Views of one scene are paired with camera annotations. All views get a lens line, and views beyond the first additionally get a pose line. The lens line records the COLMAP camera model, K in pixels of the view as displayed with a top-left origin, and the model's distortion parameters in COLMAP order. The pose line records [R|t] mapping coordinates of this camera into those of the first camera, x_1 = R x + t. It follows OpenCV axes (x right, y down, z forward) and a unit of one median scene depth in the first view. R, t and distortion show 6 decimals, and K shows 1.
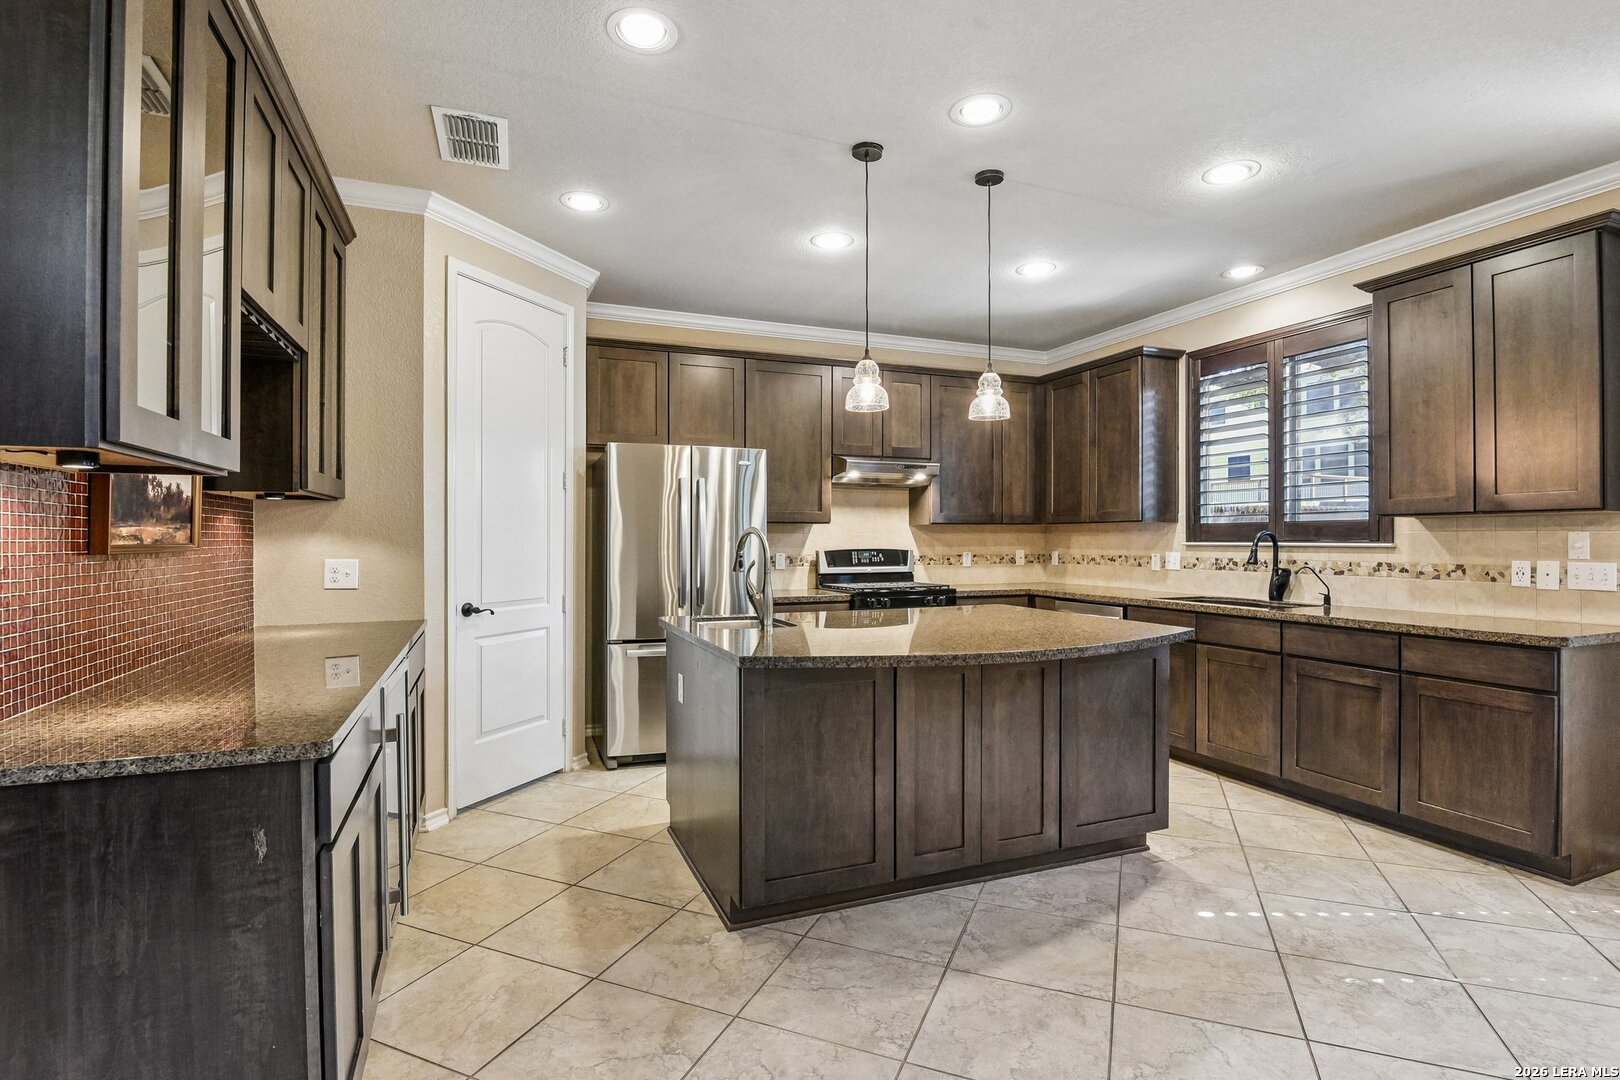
lens RADIAL K [[776.7, 0, 804.4], [0, 776.7, 539.1], [0, 0, 1]] dist [-0.010119, -0.008200]
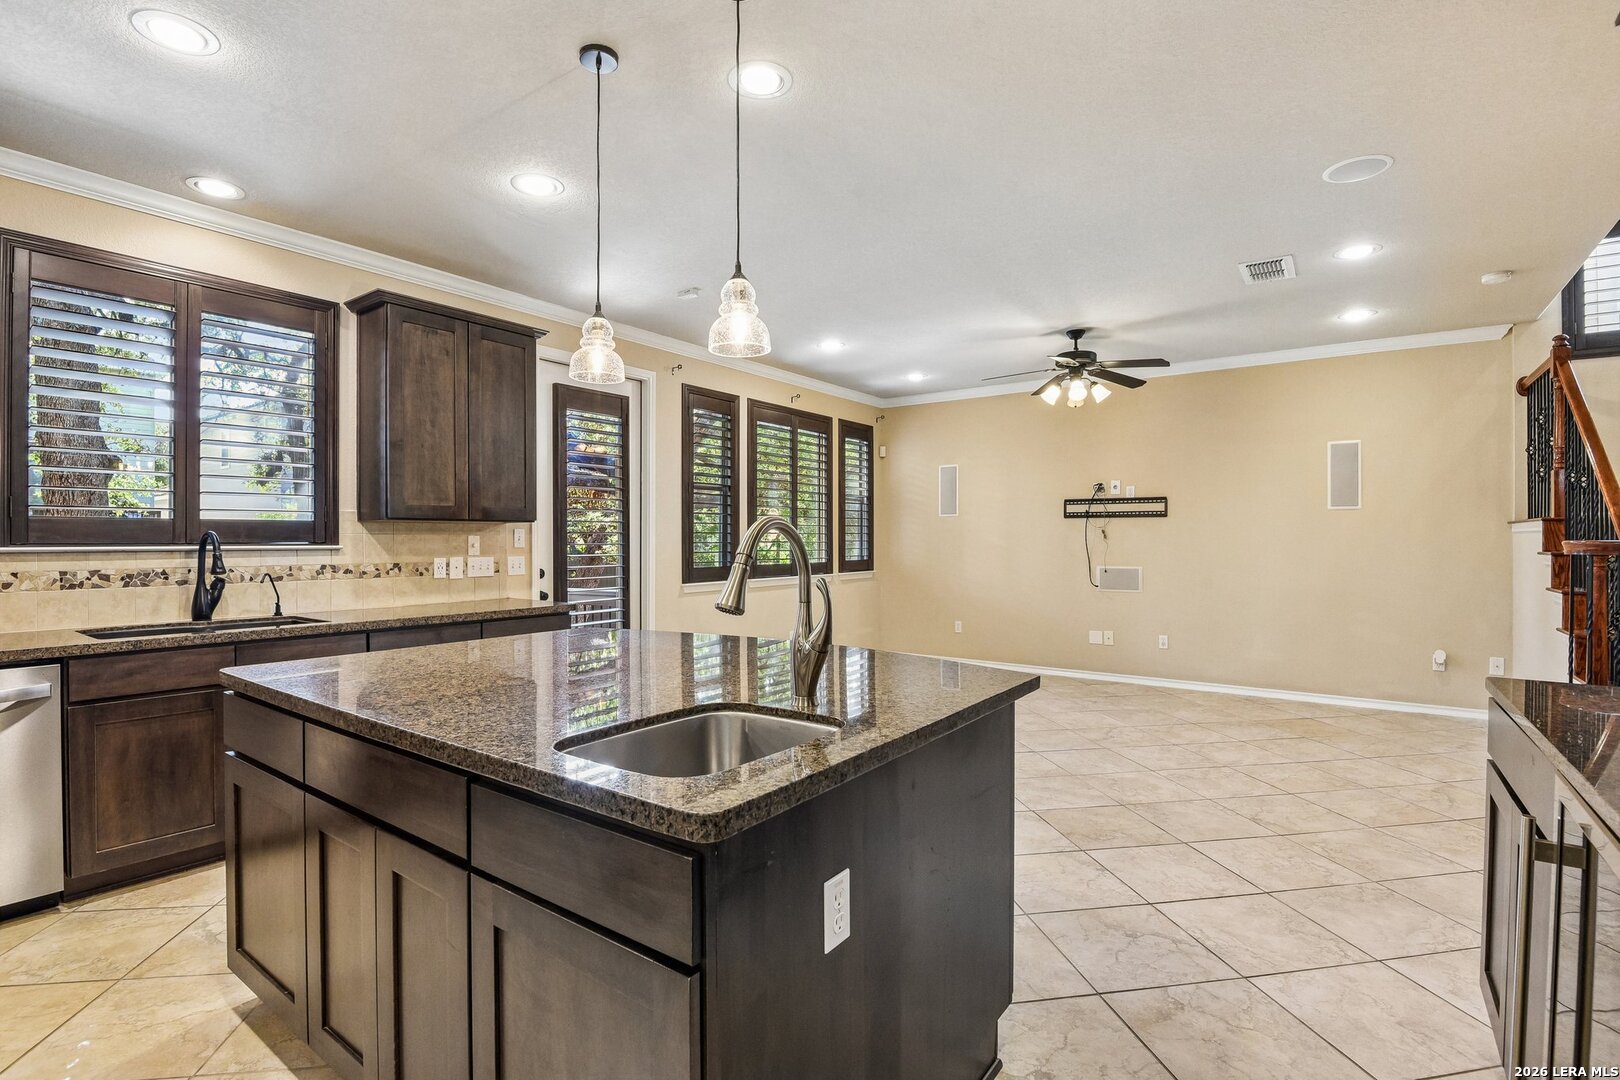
lens RADIAL K [[757.6, 0, 807.0], [0, 757.6, 535.3], [0, 0, 1]] dist [-0.003122, -0.014638]
pose [[-0.533101, 0.005680, 0.846032, -0.397145], [0.000782, 0.999980, -0.006221, -0.000983], [-0.846051, -0.002655, -0.533095, 0.998660]]
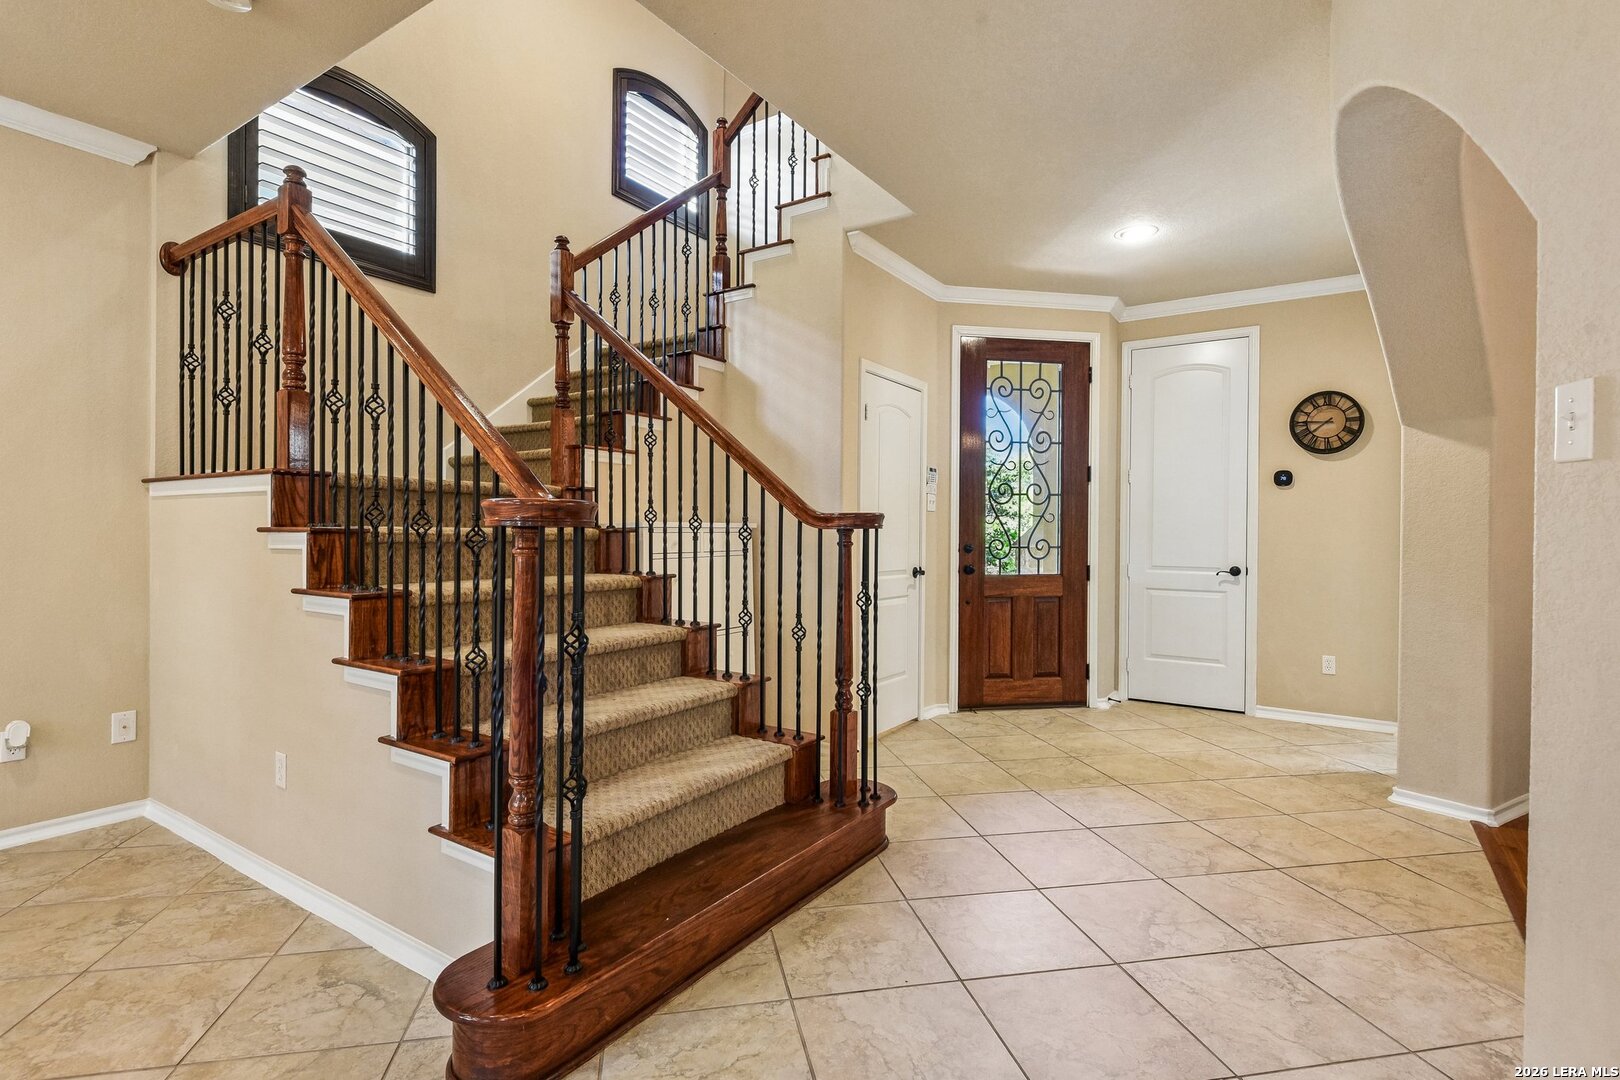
lens RADIAL K [[789.1, 0, 801.8], [0, 789.1, 534.6], [0, 0, 1]] dist [0.017979, -0.010989]
pose [[-0.827902, -0.001757, -0.560869, -0.040707], [-0.005171, 0.999977, 0.004501, 0.018374], [0.560848, 0.006627, -0.827892, 0.311267]]
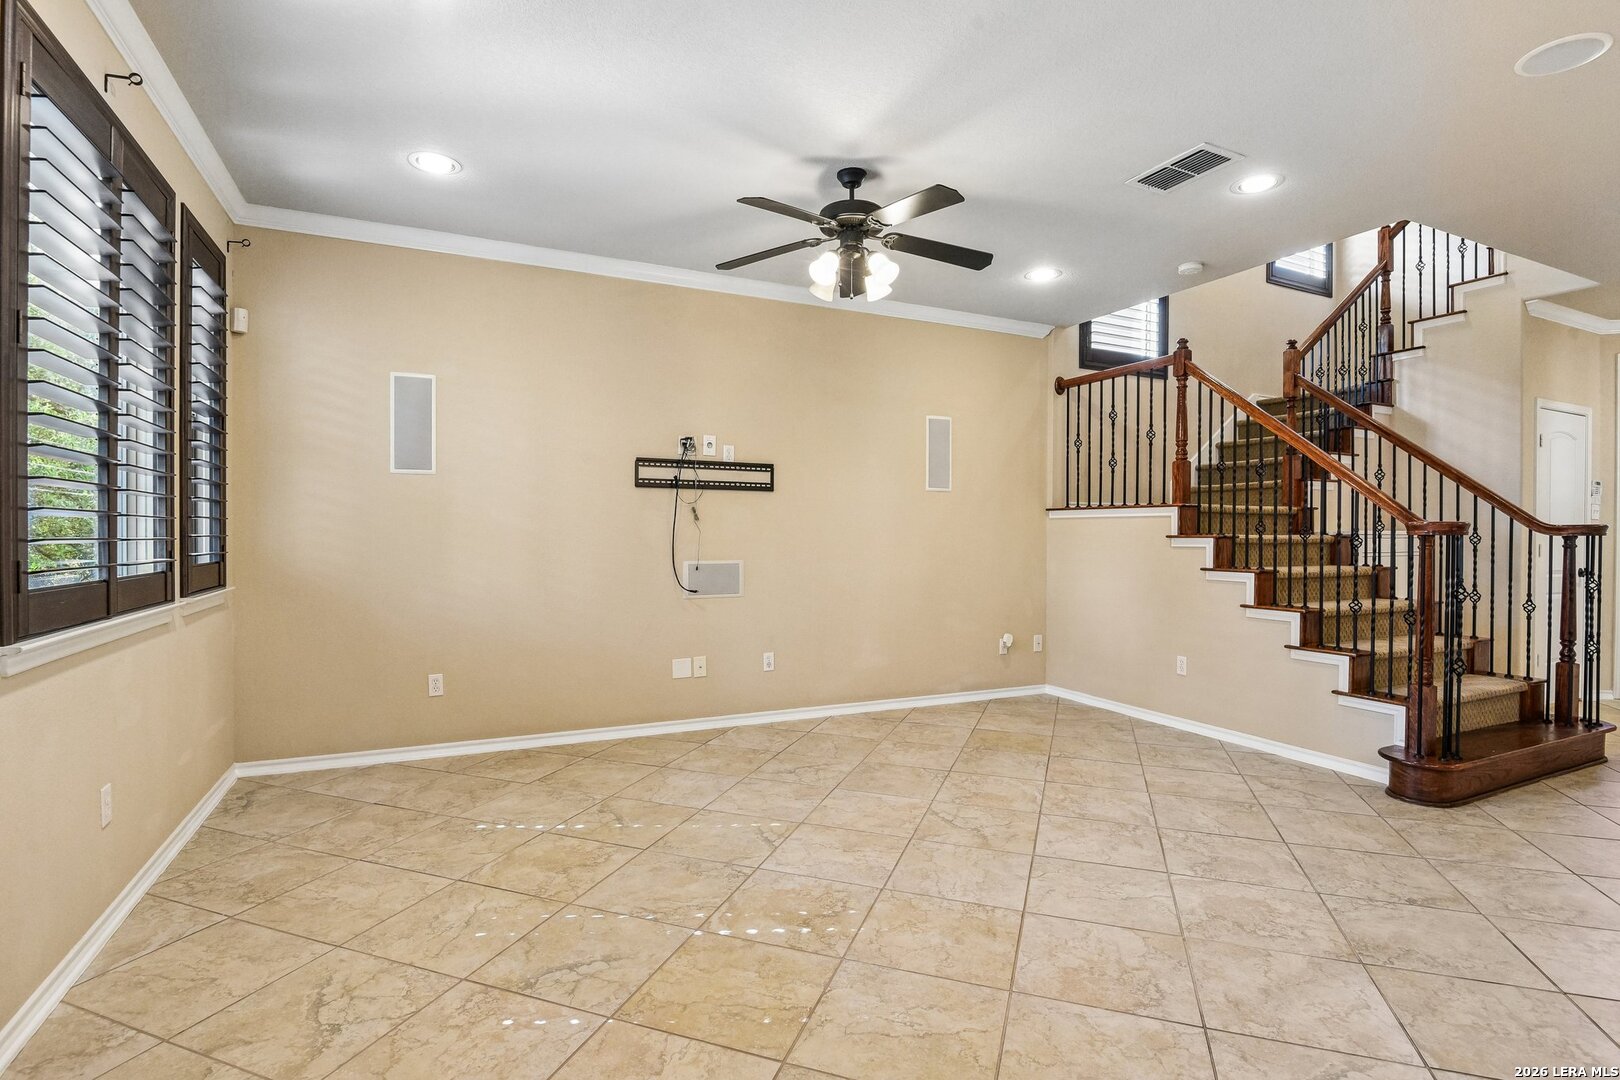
lens RADIAL K [[776.7, 0, 804.4], [0, 776.7, 539.1], [0, 0, 1]] dist [-0.010119, -0.008200]
pose [[-0.998336, -0.002902, -0.057584, 0.622502], [-0.003330, 0.999967, 0.007353, 0.016478], [0.057561, 0.007532, -0.998314, 0.698159]]
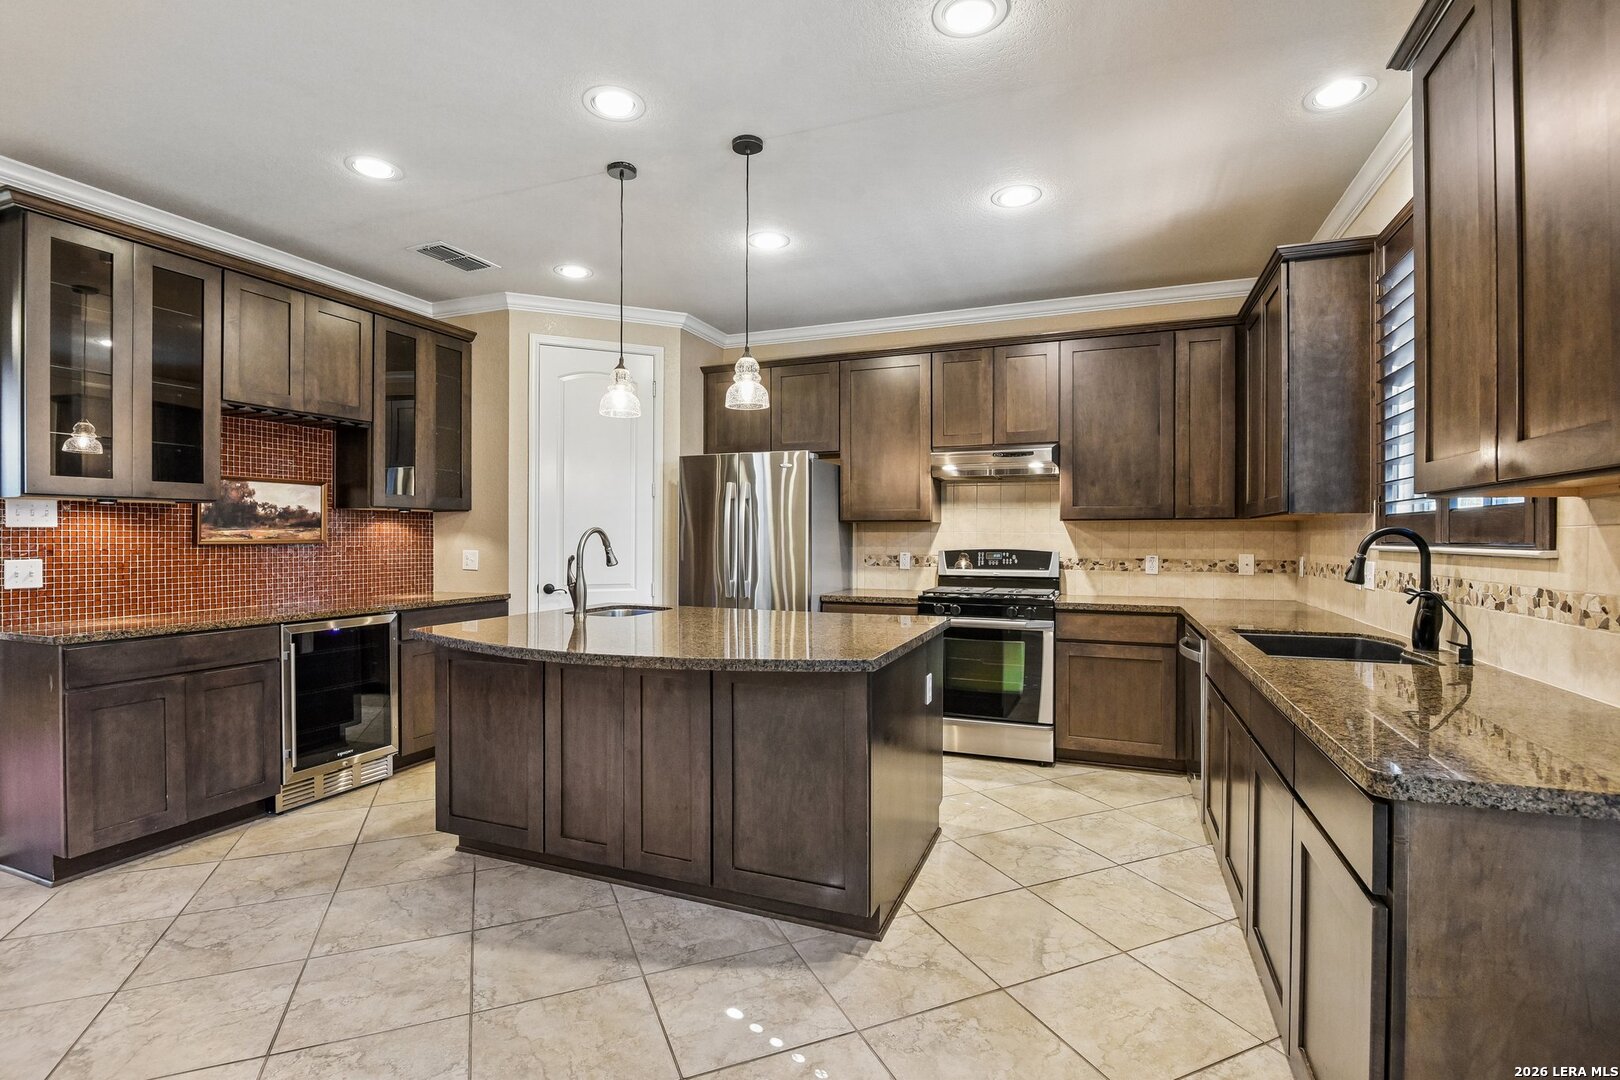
lens RADIAL K [[747.9, 0, 803.9], [0, 747.9, 538.7], [0, 0, 1]] dist [-0.014536, -0.001481]
pose [[0.723814, 0.003746, -0.689985, 0.735739], [-0.002600, 0.999993, 0.002702, -0.001922], [0.689991, -0.000161, 0.723818, 0.333191]]
